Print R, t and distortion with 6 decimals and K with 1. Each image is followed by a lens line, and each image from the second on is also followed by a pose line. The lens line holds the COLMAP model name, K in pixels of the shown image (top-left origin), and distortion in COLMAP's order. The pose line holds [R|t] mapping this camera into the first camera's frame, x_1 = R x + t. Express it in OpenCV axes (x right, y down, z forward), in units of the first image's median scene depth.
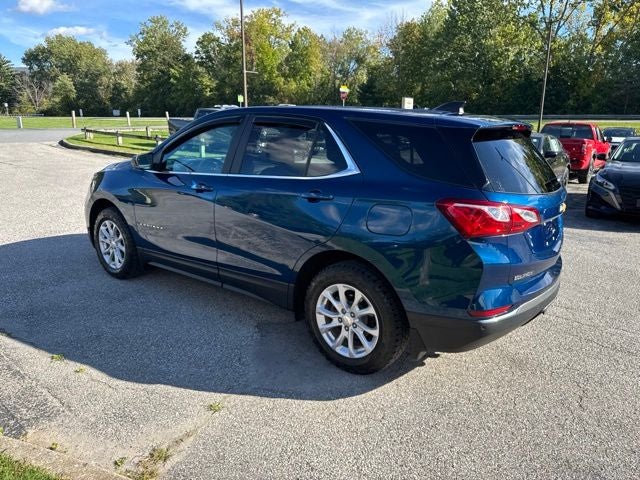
lens RADIAL K [[453.8, 0, 325.0], [0, 453.8, 242.0], [0, 0, 1]] dist [0.016901, -0.022539]
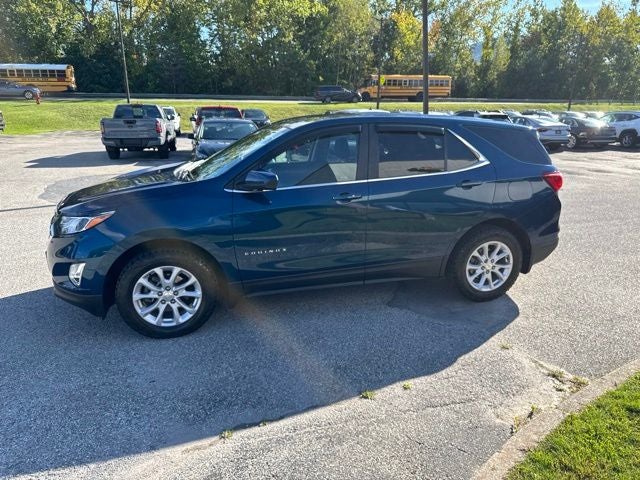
lens RADIAL K [[460.3, 0, 329.9], [0, 460.3, 240.4], [0, 0, 1]] dist [0.004366, -0.007588]
pose [[0.593347, -0.233126, 0.770449, -0.396236], [0.201351, 0.969700, 0.138349, -0.061480], [-0.779357, 0.073041, 0.622308, 0.138540]]
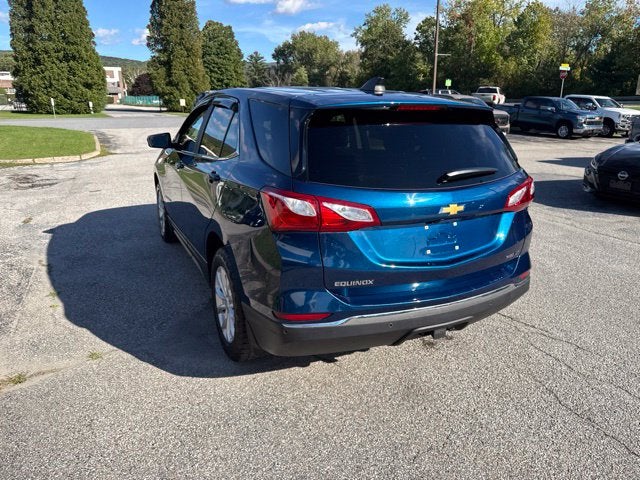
lens RADIAL K [[453.2, 0, 325.7], [0, 453.2, 240.4], [0, 0, 1]] dist [0.020200, -0.026980]
pose [[0.896956, 0.115043, -0.426889, 0.189904], [-0.103696, 0.993360, 0.049823, -0.010919], [0.429787, -0.000423, 0.902930, 0.056140]]
